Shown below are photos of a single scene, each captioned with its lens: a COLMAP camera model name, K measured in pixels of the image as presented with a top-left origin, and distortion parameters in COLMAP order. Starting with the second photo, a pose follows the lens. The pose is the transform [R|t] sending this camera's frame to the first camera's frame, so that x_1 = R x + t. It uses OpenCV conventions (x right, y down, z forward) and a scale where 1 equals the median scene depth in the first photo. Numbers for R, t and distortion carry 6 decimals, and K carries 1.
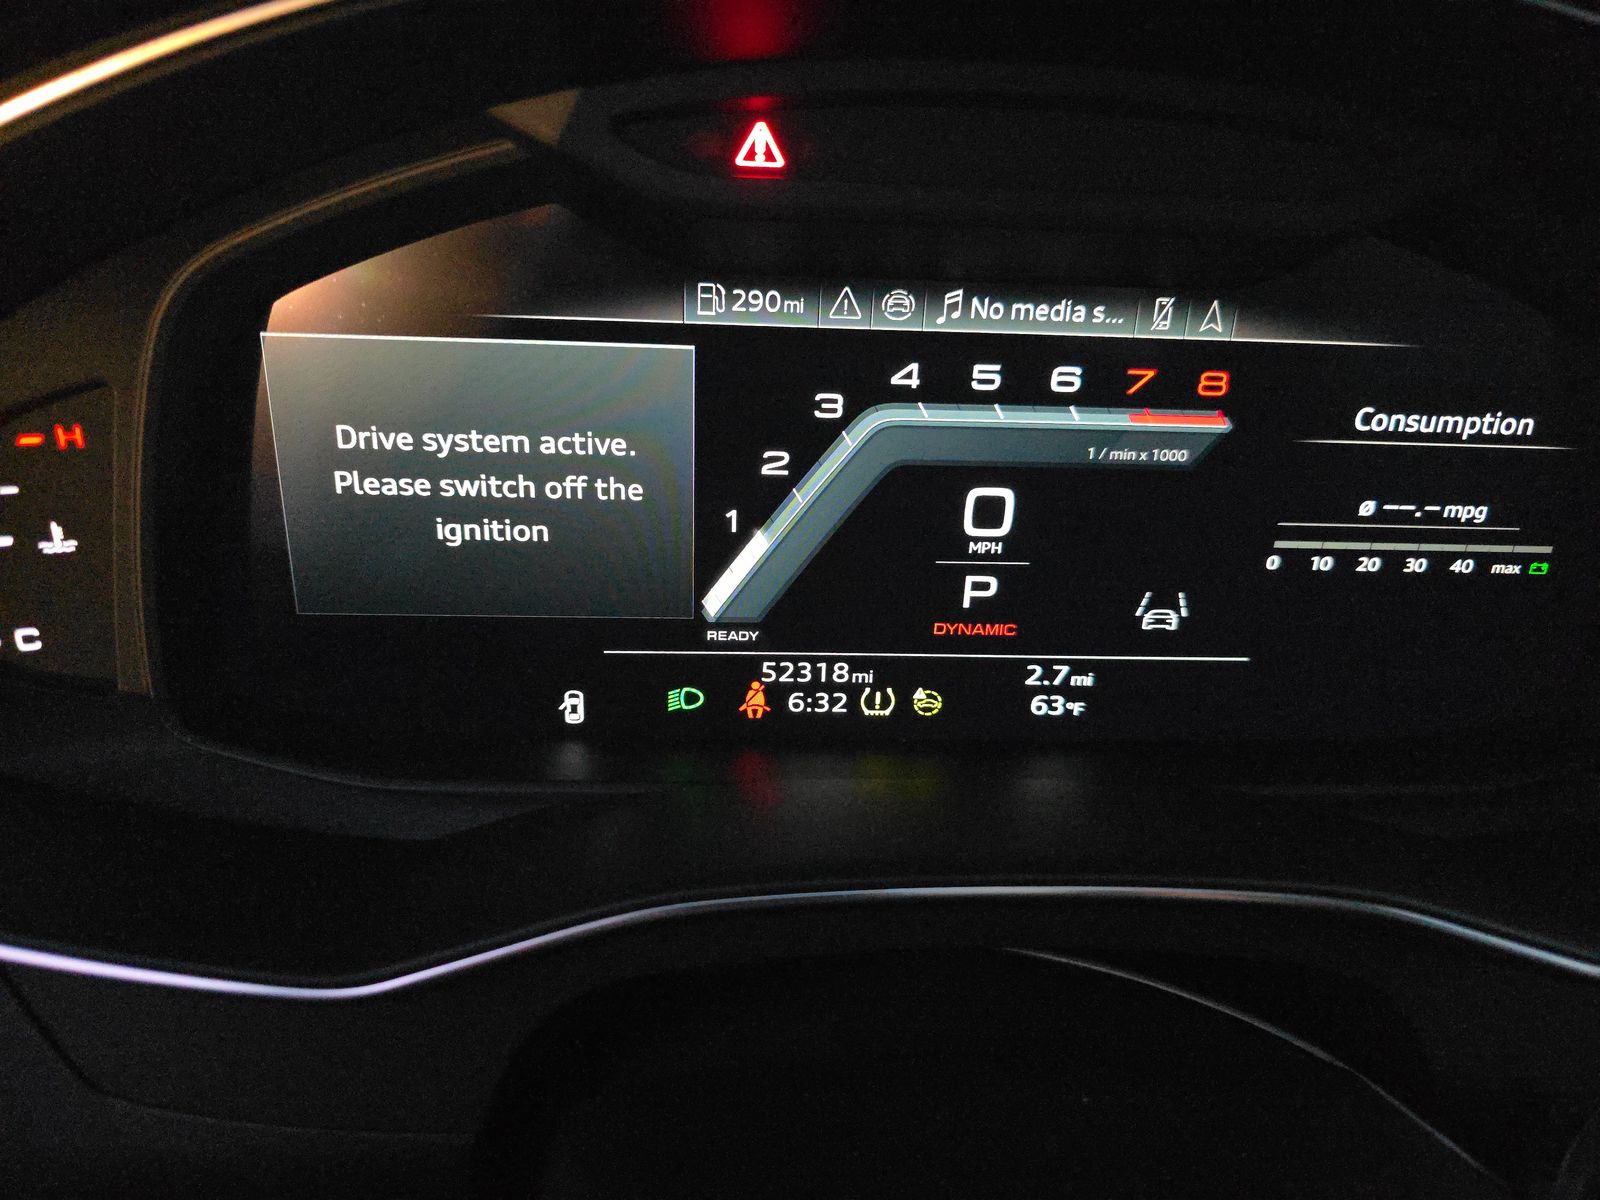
lens RADIAL K [[1046.3, 0, 793.2], [0, 1046.3, 581.5], [0, 0, 1]] dist [0.049442, -0.036640]
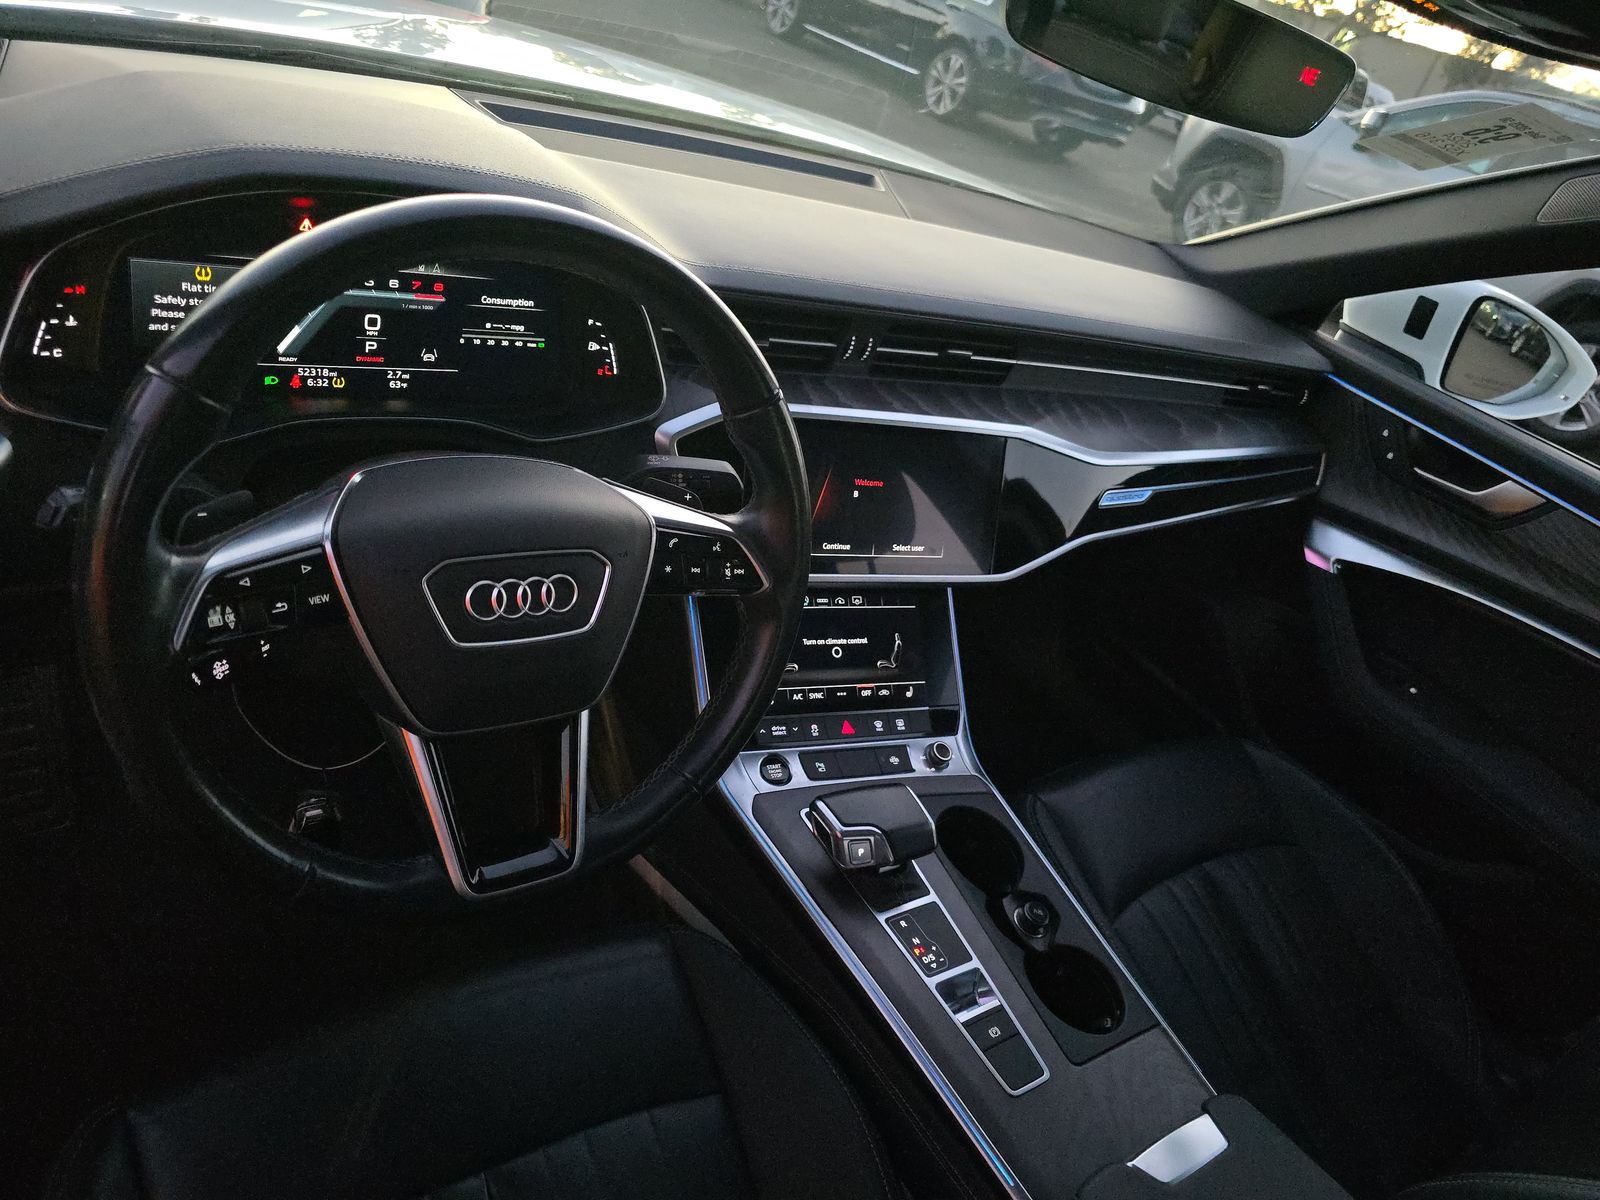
lens RADIAL K [[1046.3, 0, 793.2], [0, 1046.3, 581.5], [0, 0, 1]] dist [0.049442, -0.036640]
pose [[0.829433, -0.098265, 0.549896, -0.598557], [-0.017827, 0.979248, 0.201878, 0.036675], [-0.558322, -0.177247, 0.810469, -2.475341]]
